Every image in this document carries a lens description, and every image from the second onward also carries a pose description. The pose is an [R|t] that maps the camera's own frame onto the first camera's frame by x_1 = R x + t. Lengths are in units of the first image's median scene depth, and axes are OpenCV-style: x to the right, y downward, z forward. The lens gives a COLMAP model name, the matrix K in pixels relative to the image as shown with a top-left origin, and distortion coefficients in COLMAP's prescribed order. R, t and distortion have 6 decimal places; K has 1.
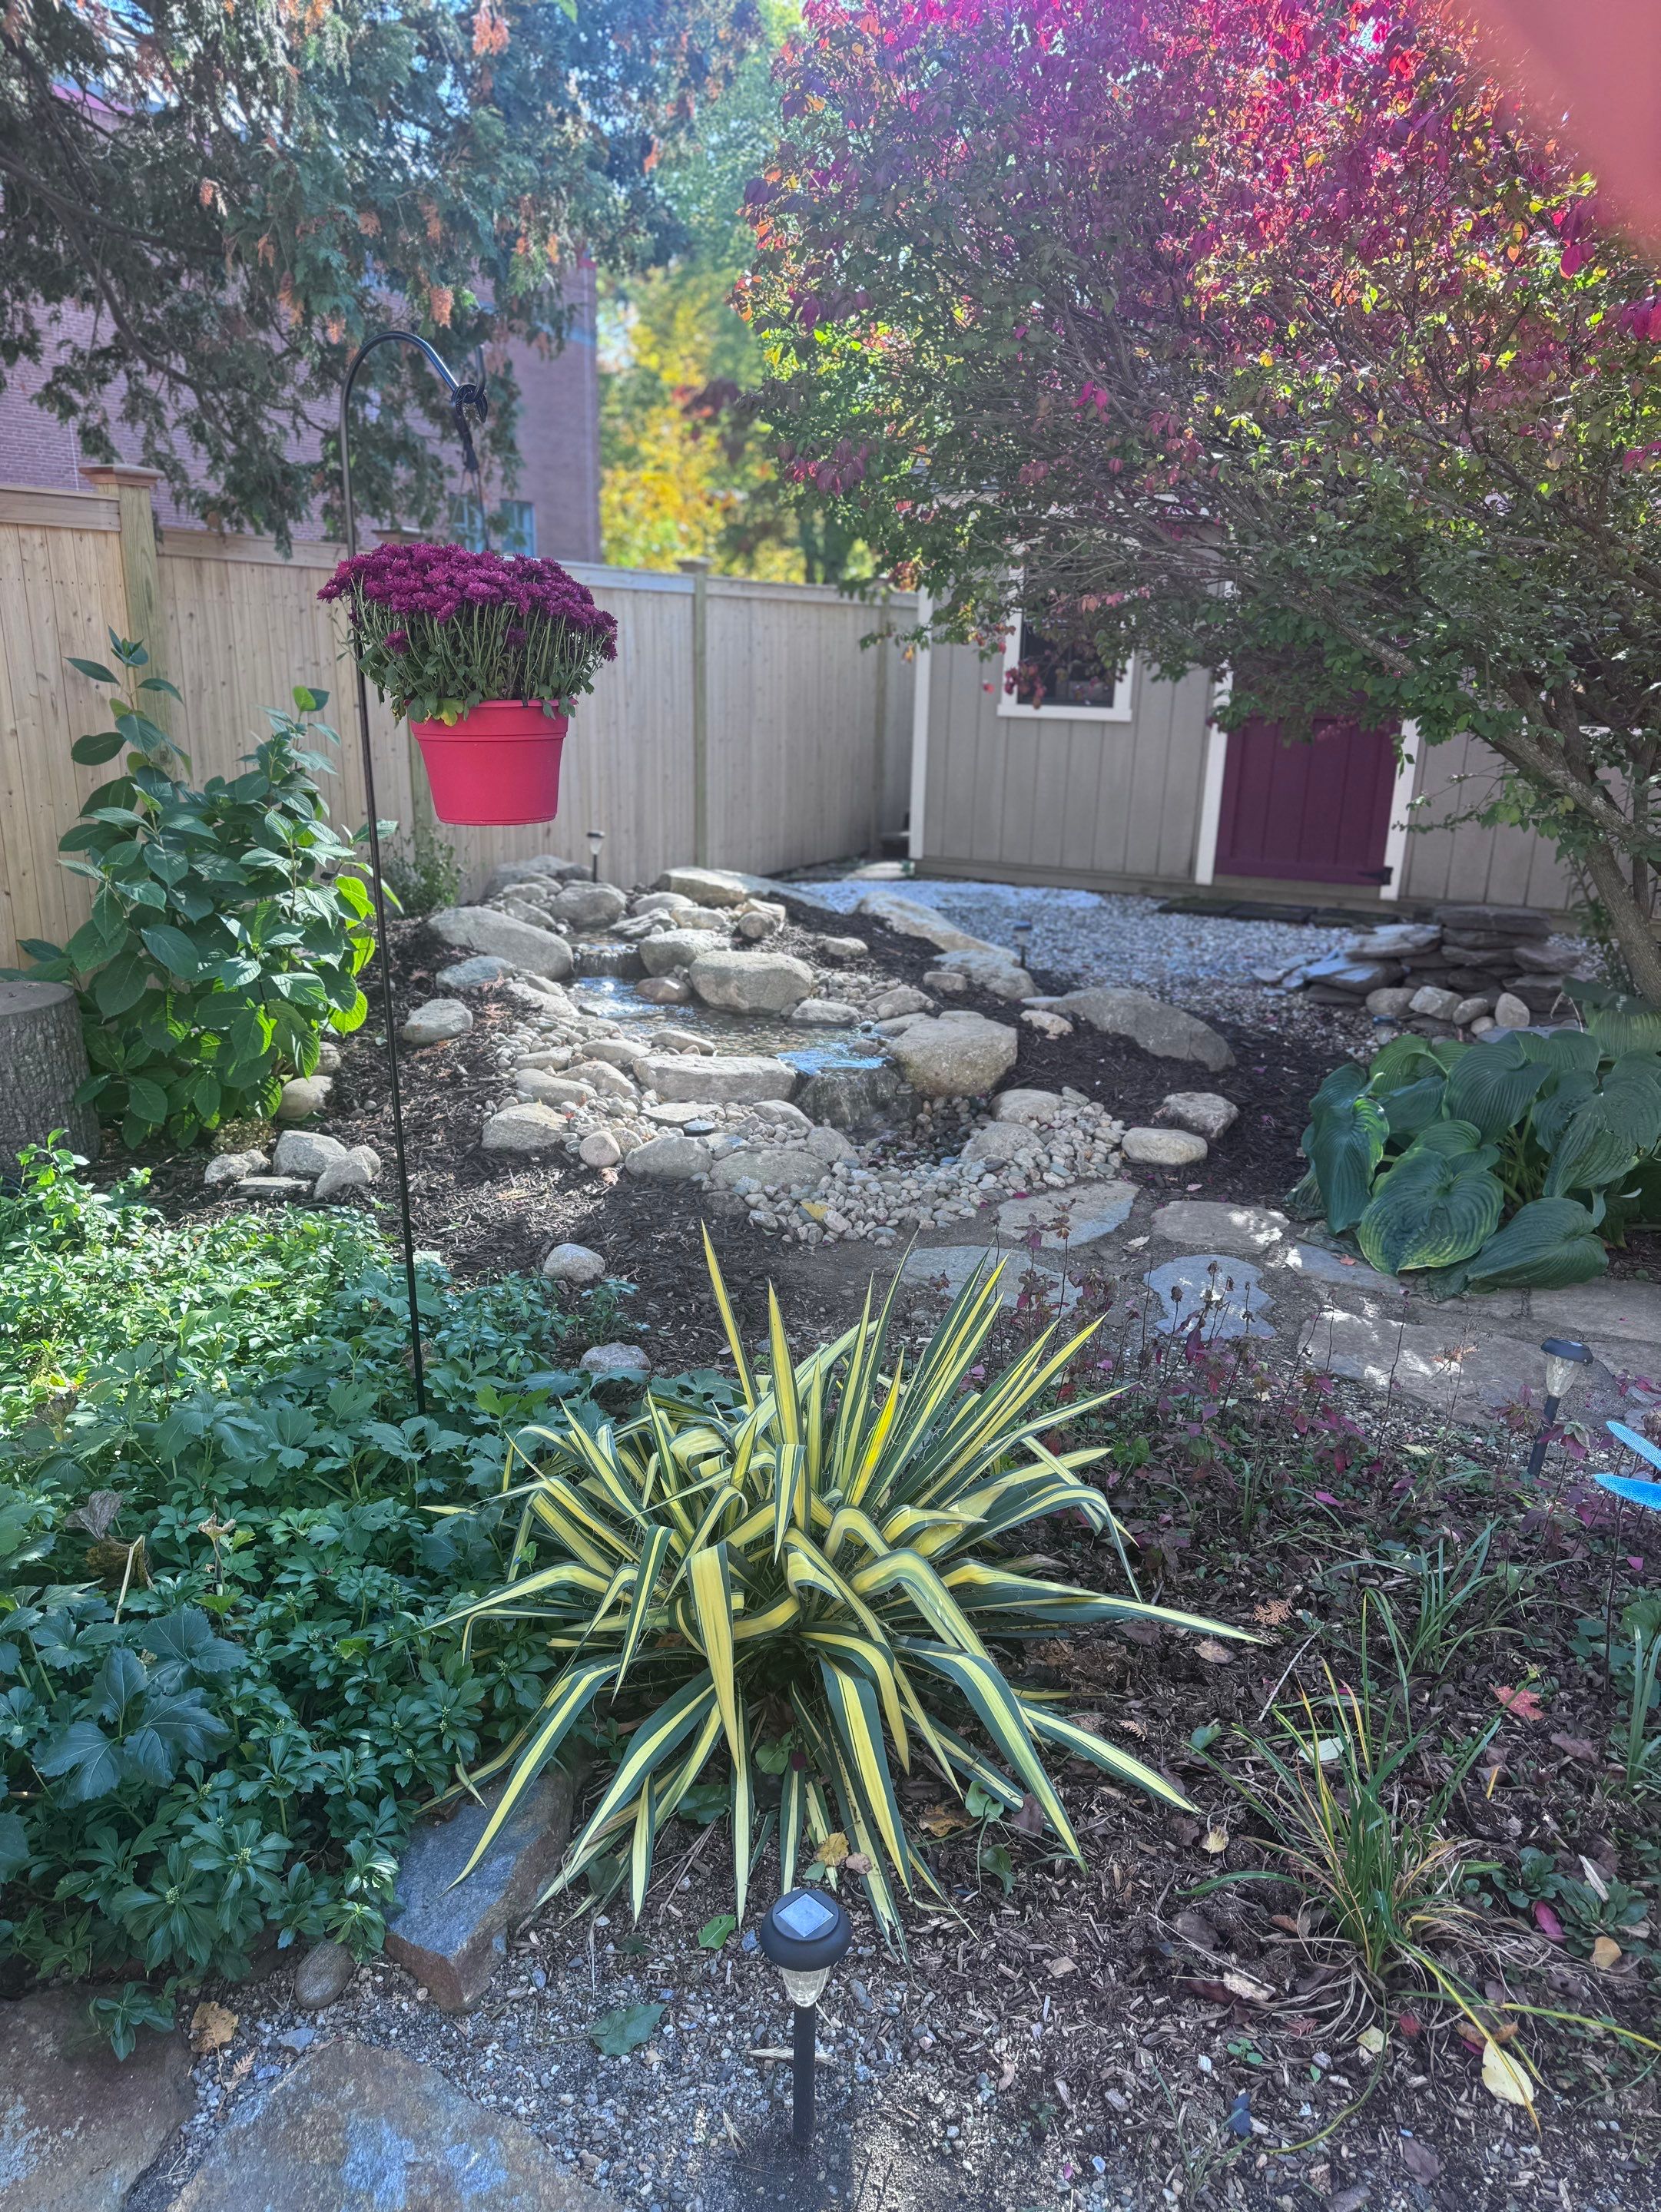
lens RADIAL K [[1590.0, 0, 846.7], [0, 1590.0, 1140.7], [0, 0, 1]] dist [0.113857, 0.000299]
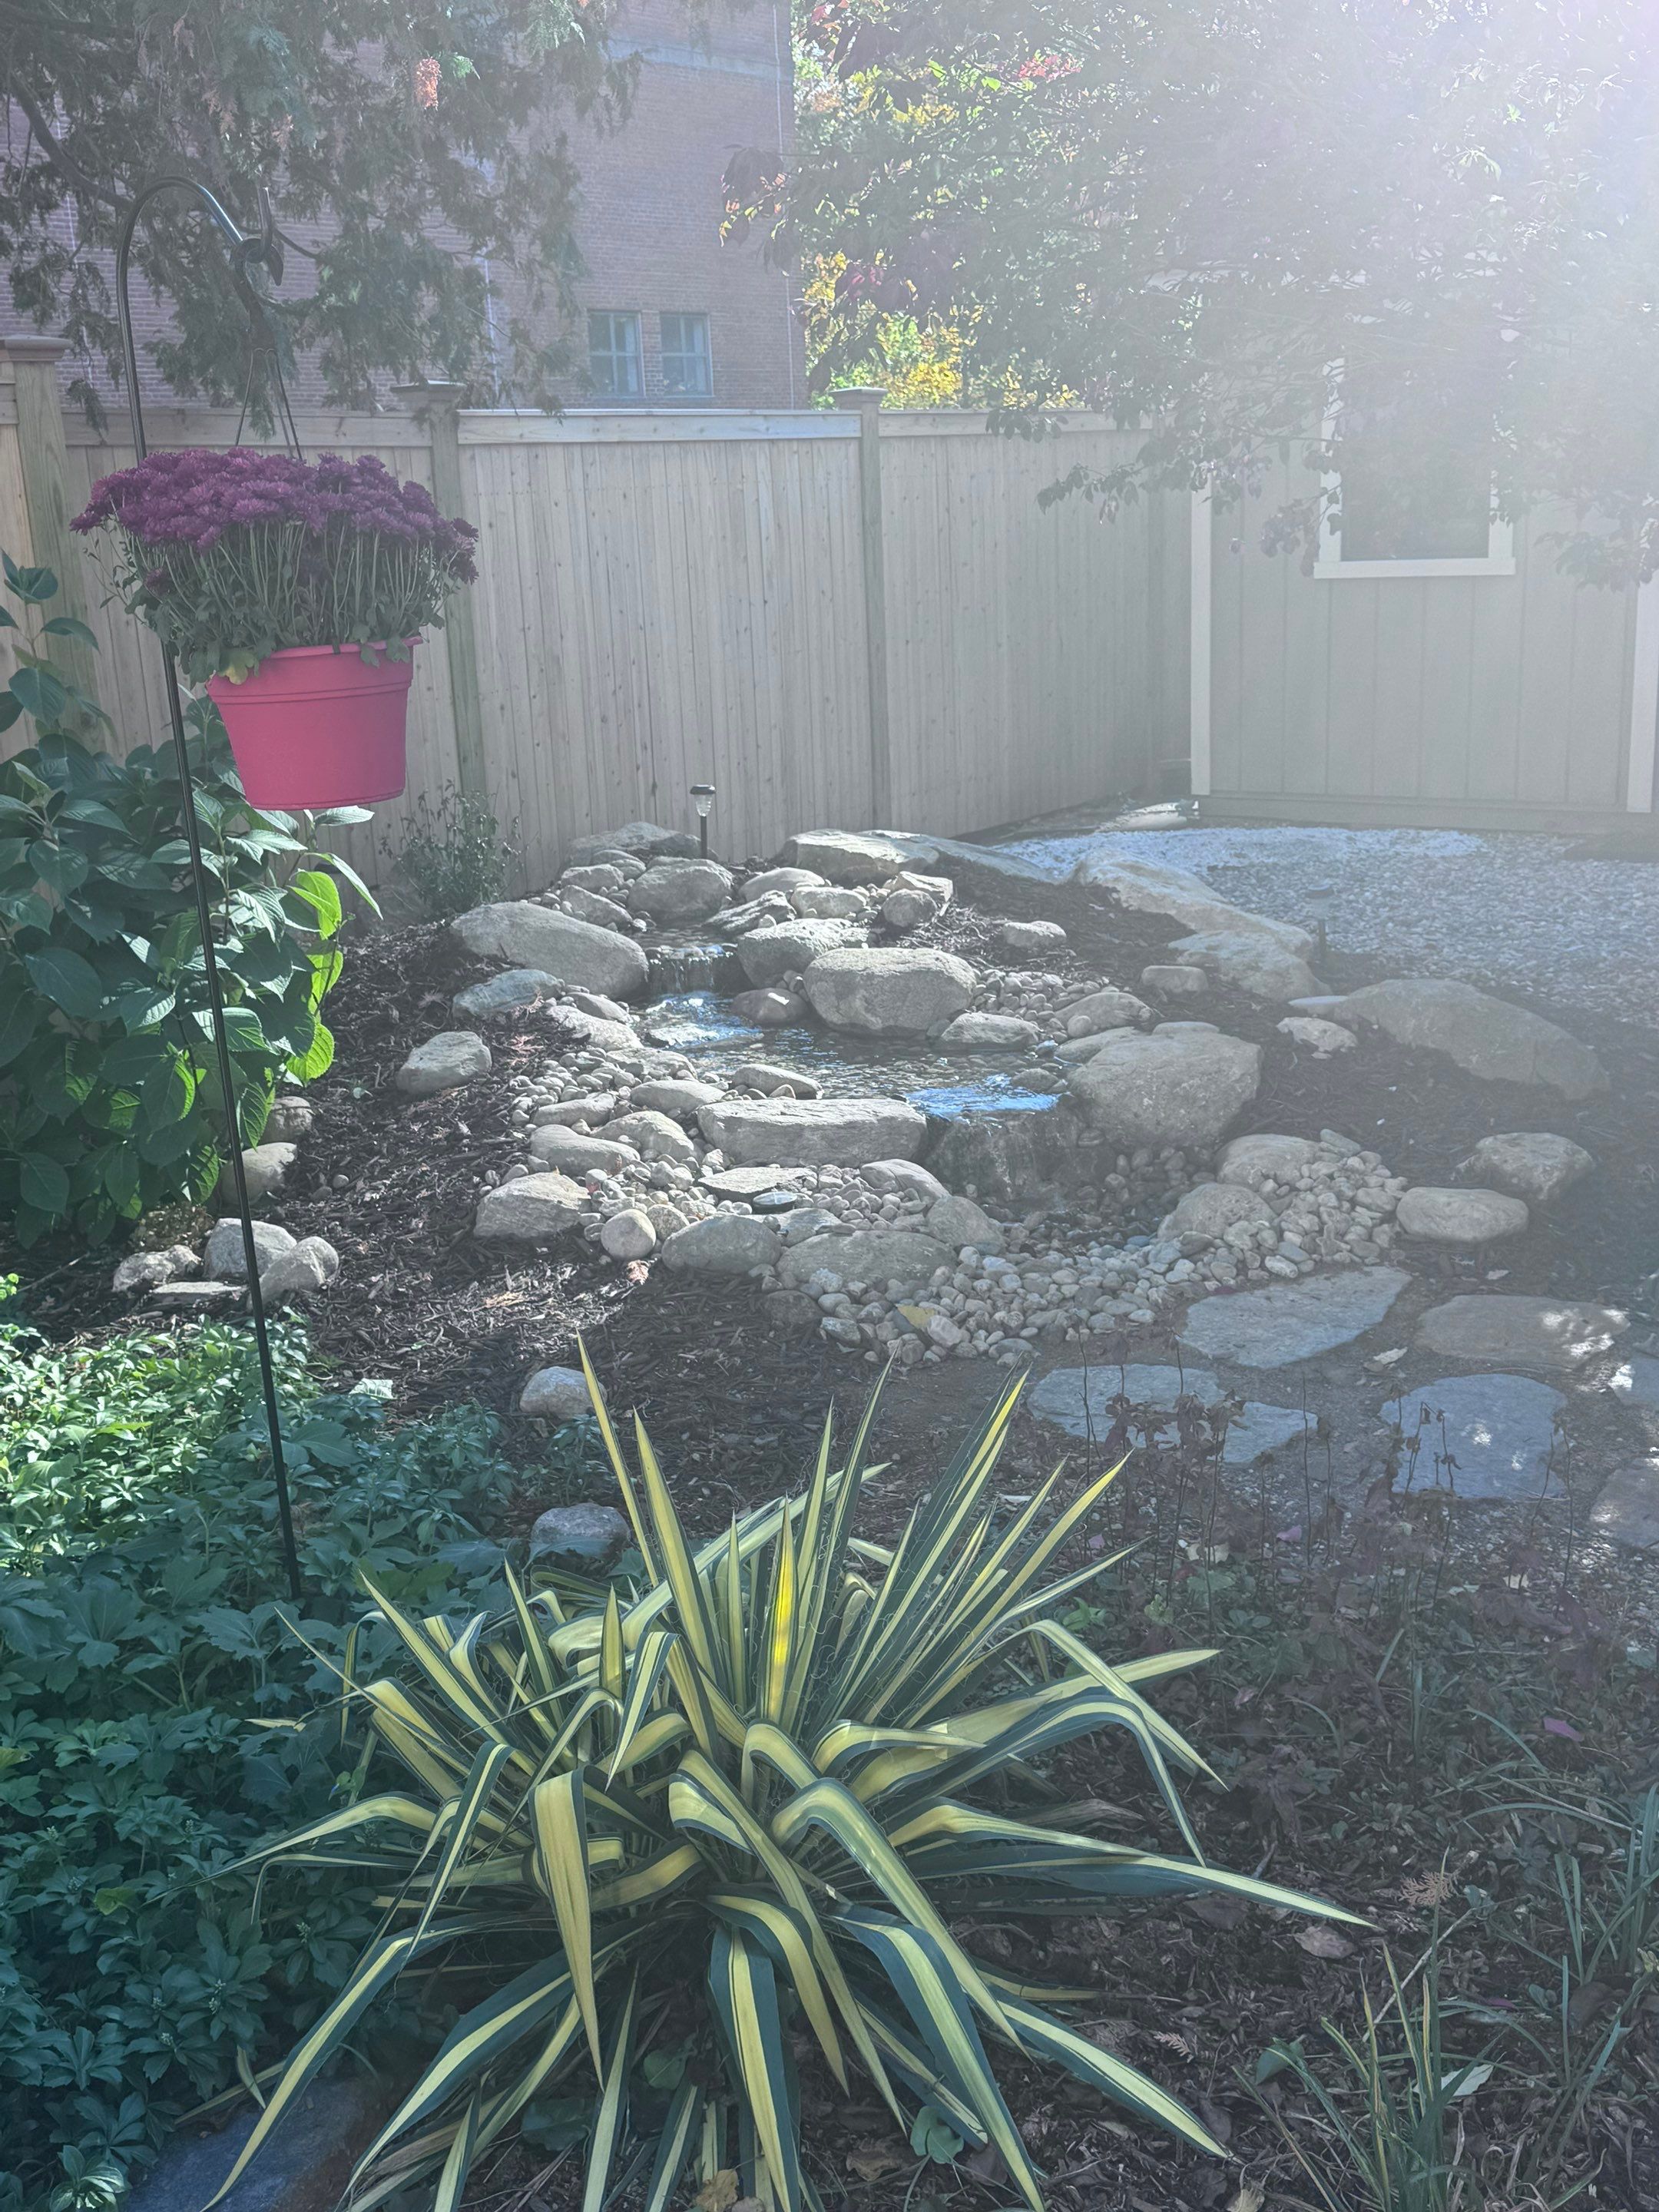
lens RADIAL K [[2356.3, 0, 833.1], [0, 2356.3, 1163.0], [0, 0, 1]] dist [0.124807, -0.024160]
pose [[0.987214, -0.024869, -0.157450, 0.103895], [0.021280, 0.999475, -0.024440, 0.001008], [0.157975, 0.020777, 0.987224, -0.032366]]
